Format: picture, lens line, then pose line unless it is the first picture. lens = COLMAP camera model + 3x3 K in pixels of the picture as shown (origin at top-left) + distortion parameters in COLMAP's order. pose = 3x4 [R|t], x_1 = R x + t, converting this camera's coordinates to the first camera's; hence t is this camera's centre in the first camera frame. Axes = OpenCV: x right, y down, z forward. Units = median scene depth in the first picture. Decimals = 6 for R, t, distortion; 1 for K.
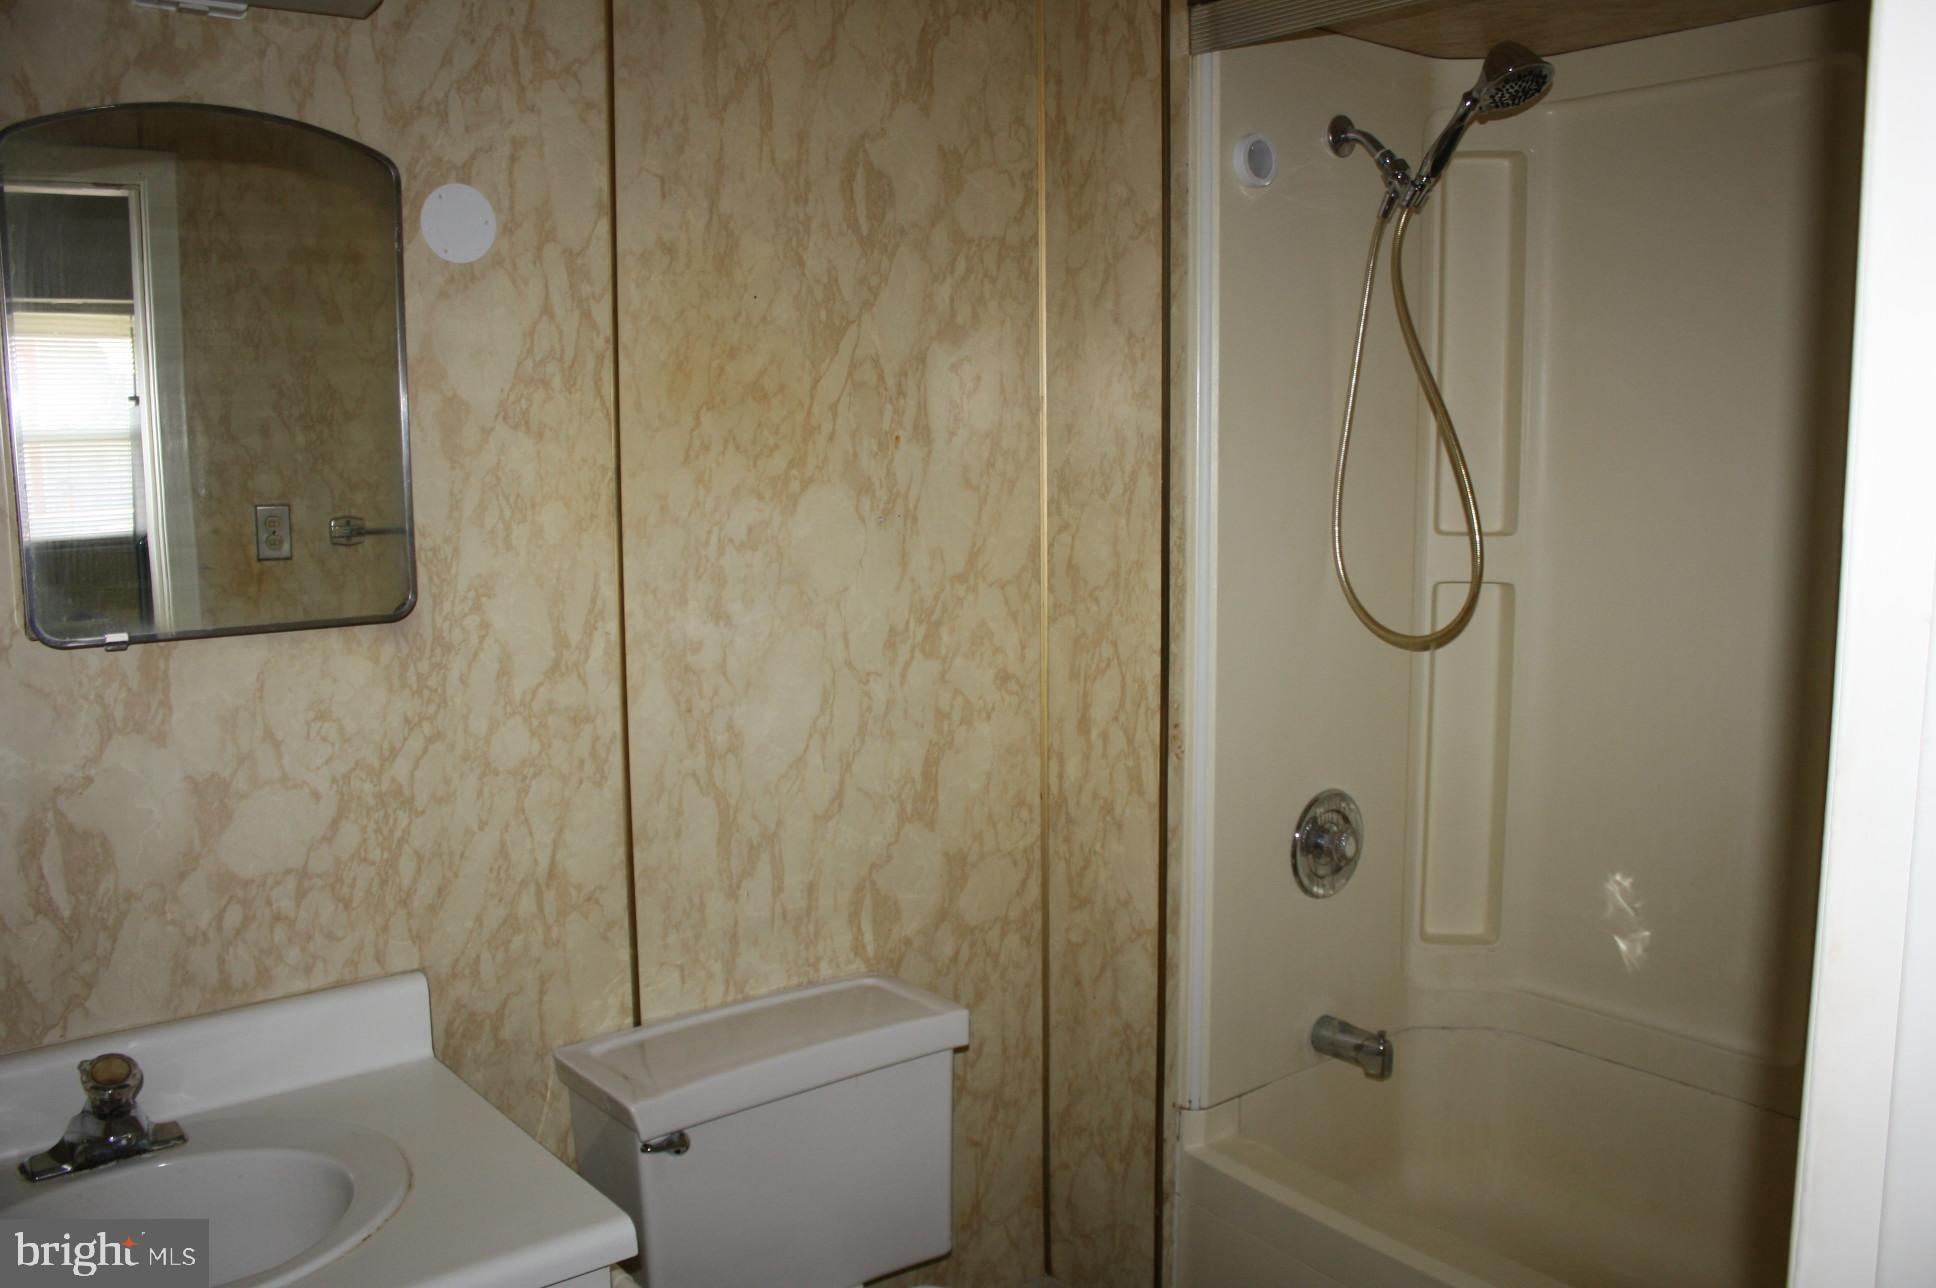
lens RADIAL K [[1621.9, 0, 964.8], [0, 1621.9, 651.3], [0, 0, 1]] dist [-0.164746, 0.142690]
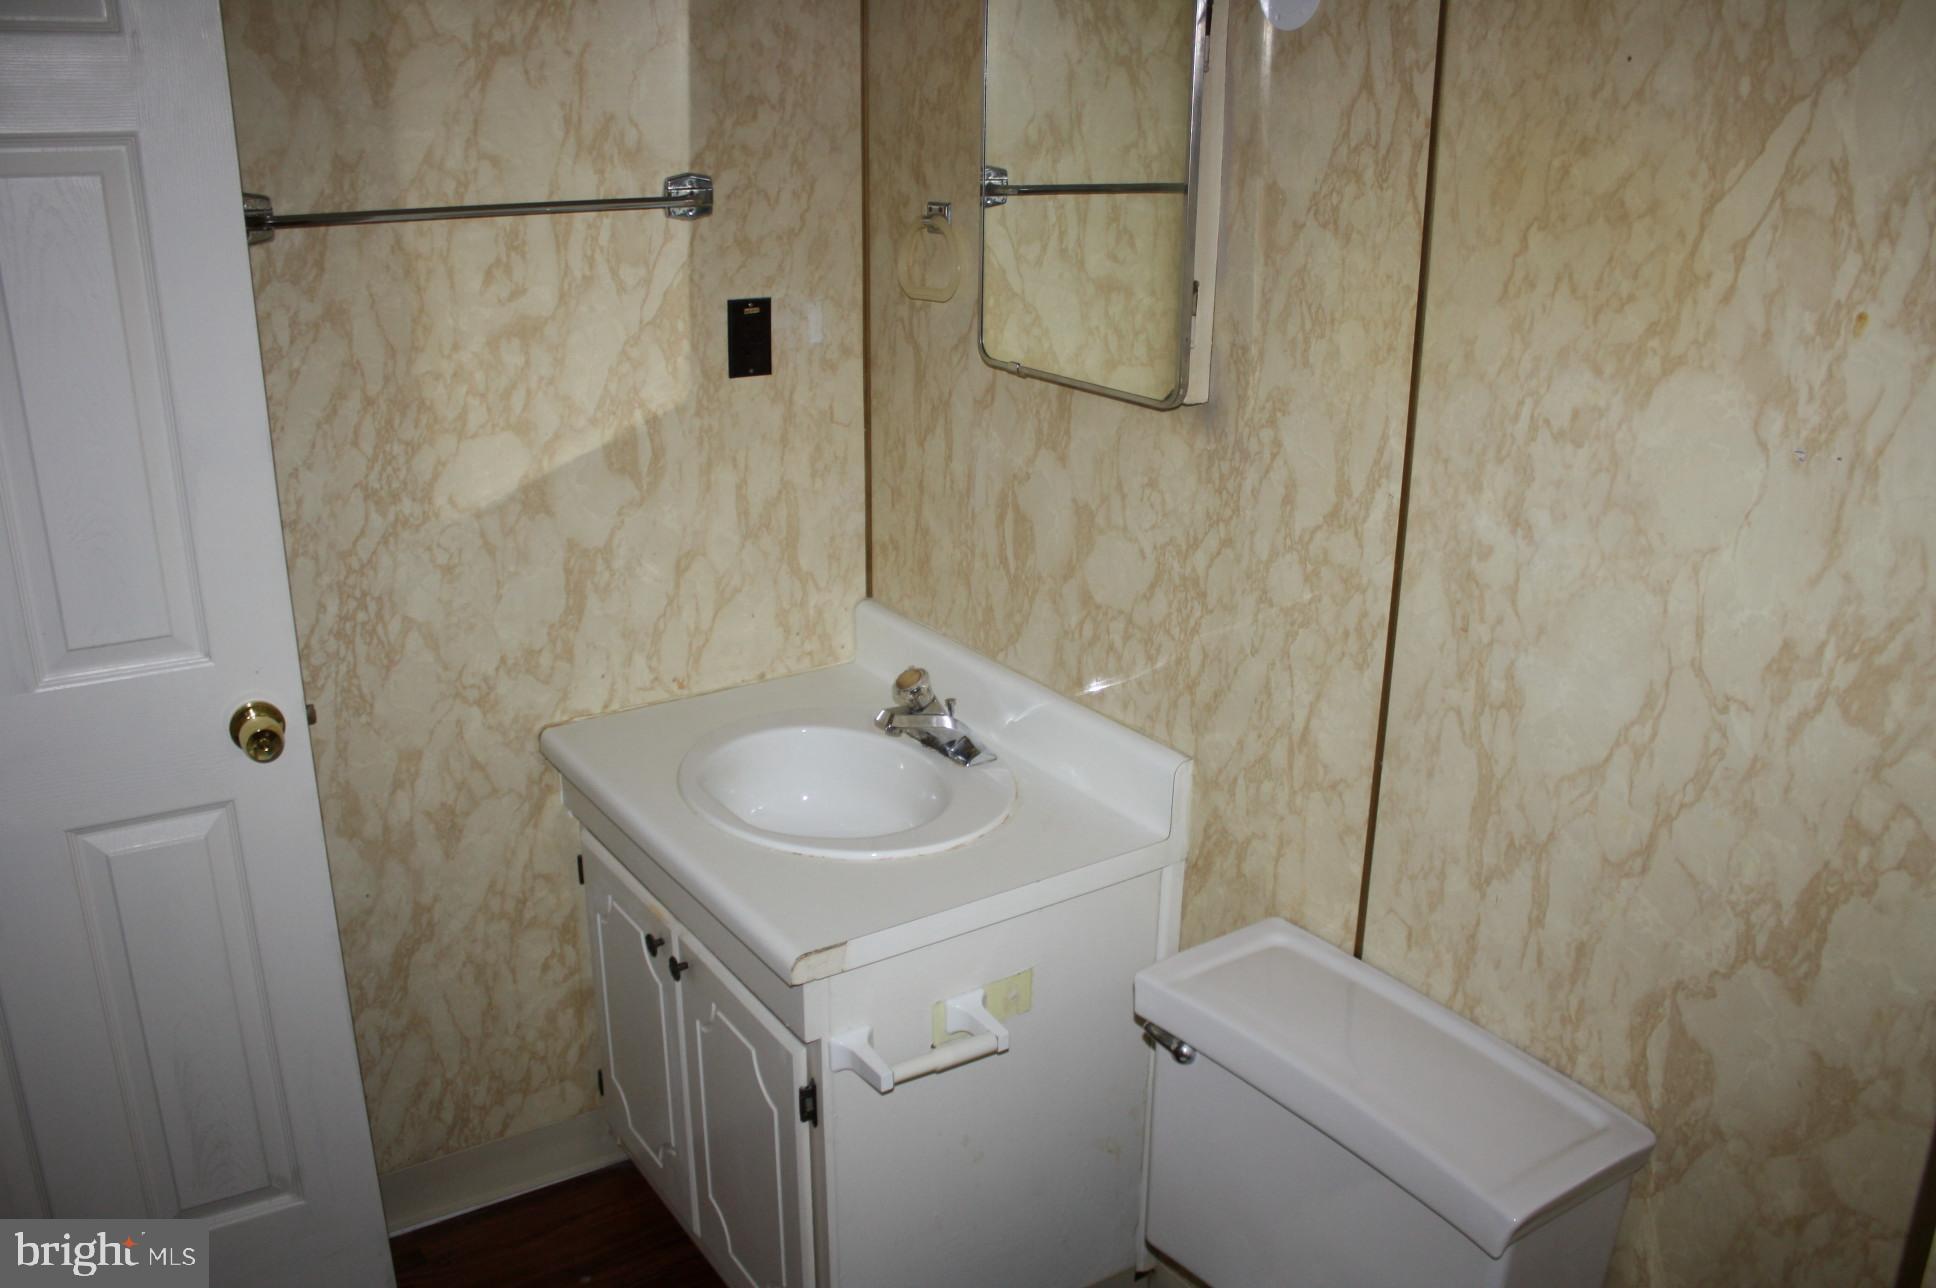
lens RADIAL K [[1621.9, 0, 964.8], [0, 1621.9, 651.3], [0, 0, 1]] dist [-0.164746, 0.142690]
pose [[-0.077508, 0.339319, -0.937473, 0.553957], [-0.141849, 0.926982, 0.347250, -0.181140], [0.986849, 0.159894, -0.023716, 0.796573]]
